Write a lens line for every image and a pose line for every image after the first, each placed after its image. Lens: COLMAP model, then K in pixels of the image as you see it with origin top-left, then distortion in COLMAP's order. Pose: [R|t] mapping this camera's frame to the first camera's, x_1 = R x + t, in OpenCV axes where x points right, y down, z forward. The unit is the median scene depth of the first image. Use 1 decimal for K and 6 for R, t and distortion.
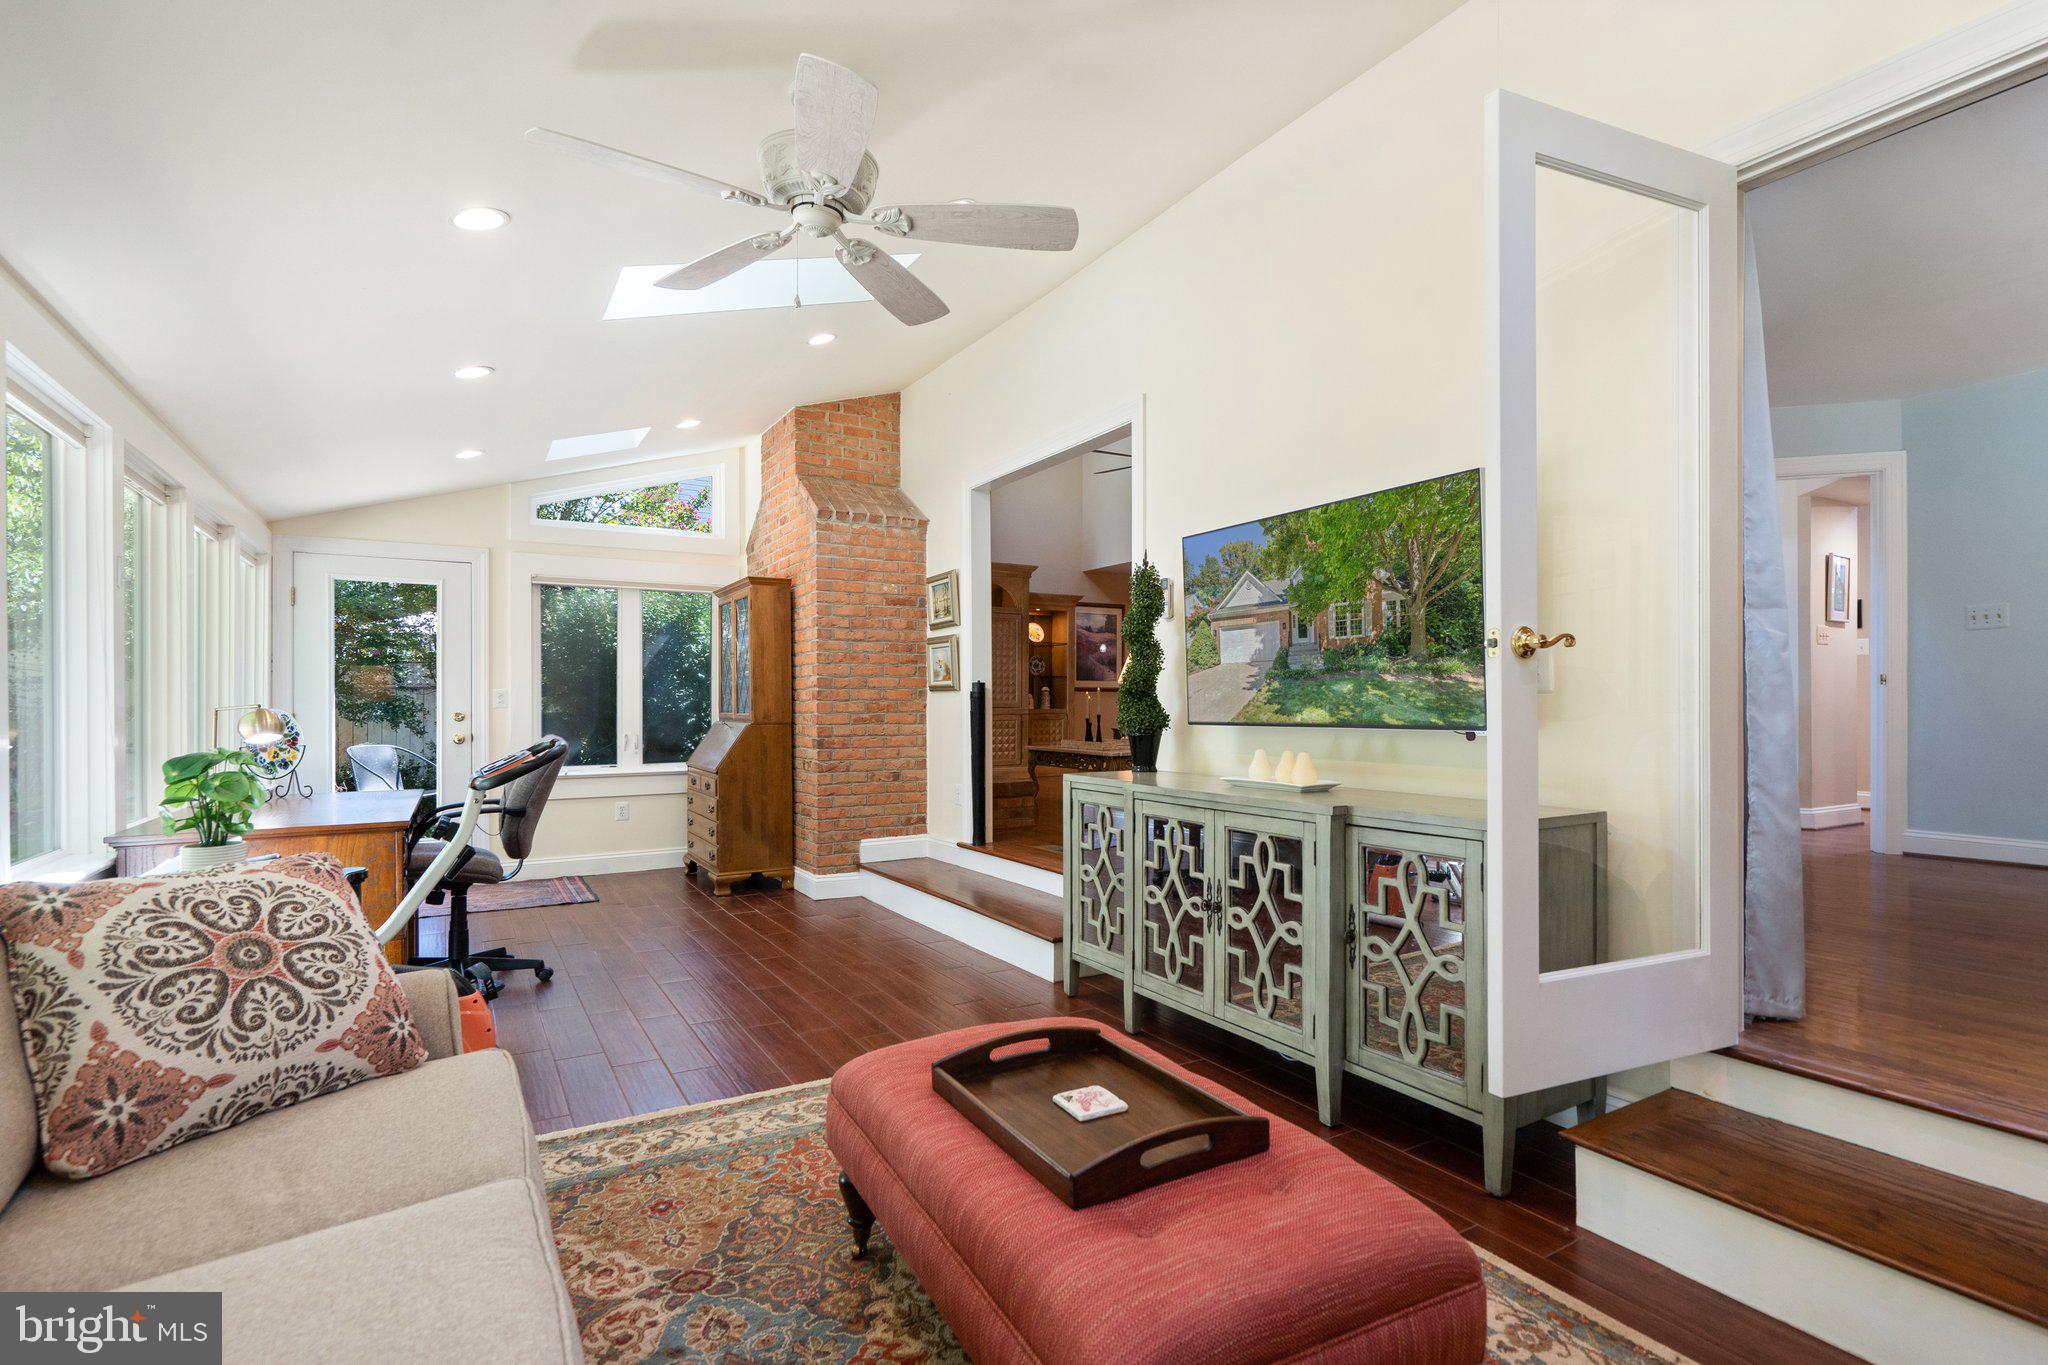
lens RADIAL K [[955.8, 0, 1027.8], [0, 955.8, 707.5], [0, 0, 1]] dist [-0.000882, -0.000255]
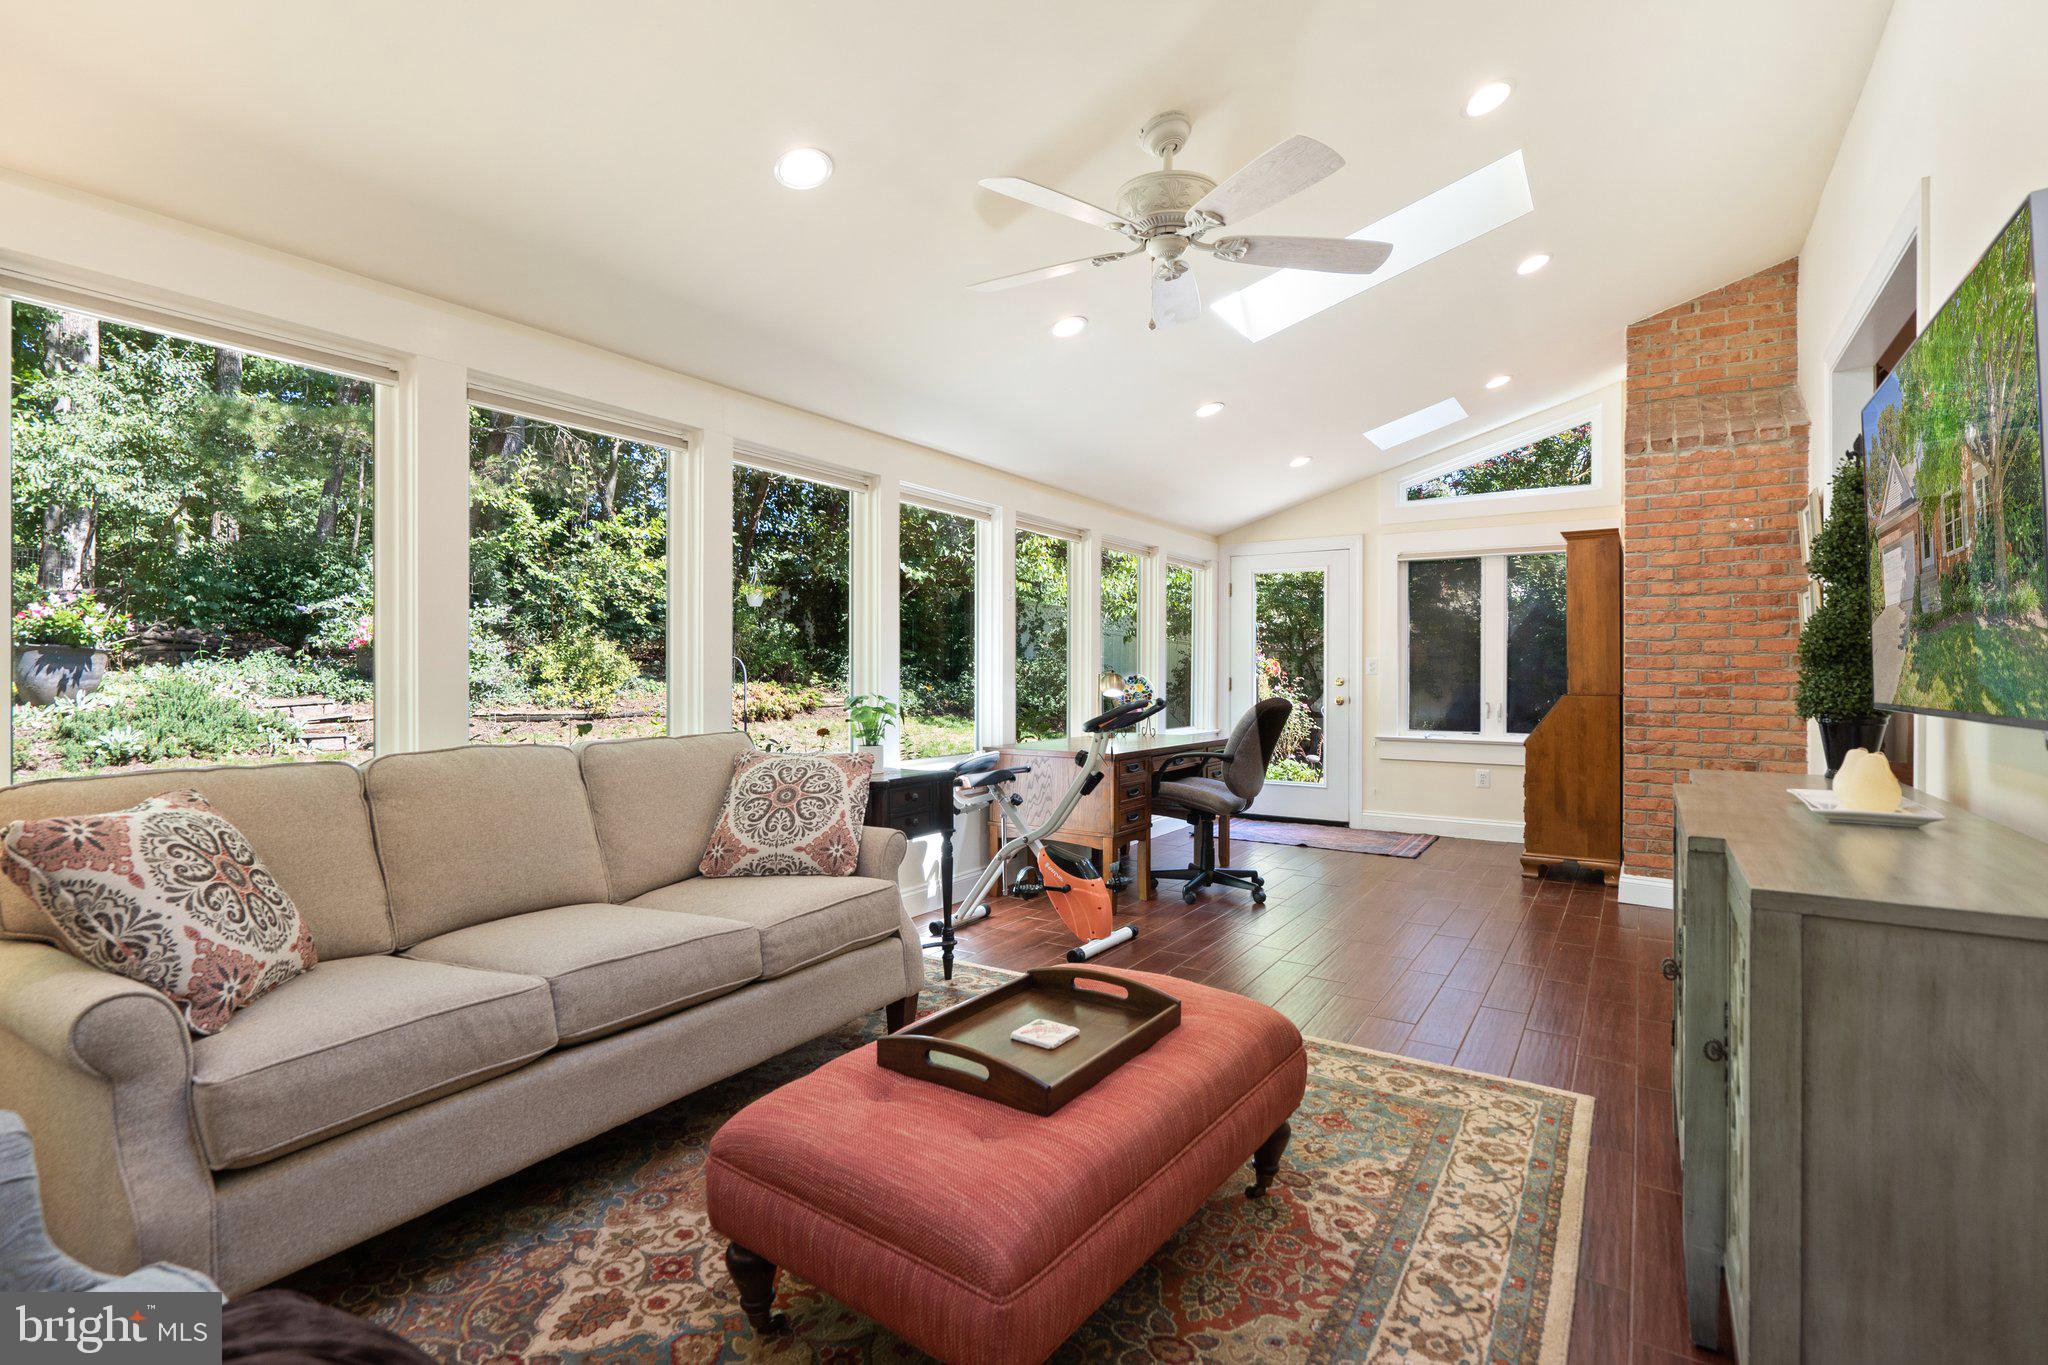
lens RADIAL K [[955.8, 0, 1021.4], [0, 955.8, 677.5], [0, 0, 1]] dist [-0.000882, -0.000255]
pose [[0.449147, 0.010345, -0.893398, 0.290886], [-0.008526, 0.999937, 0.007293, -0.001290], [0.893417, 0.004342, 0.449207, 0.135028]]
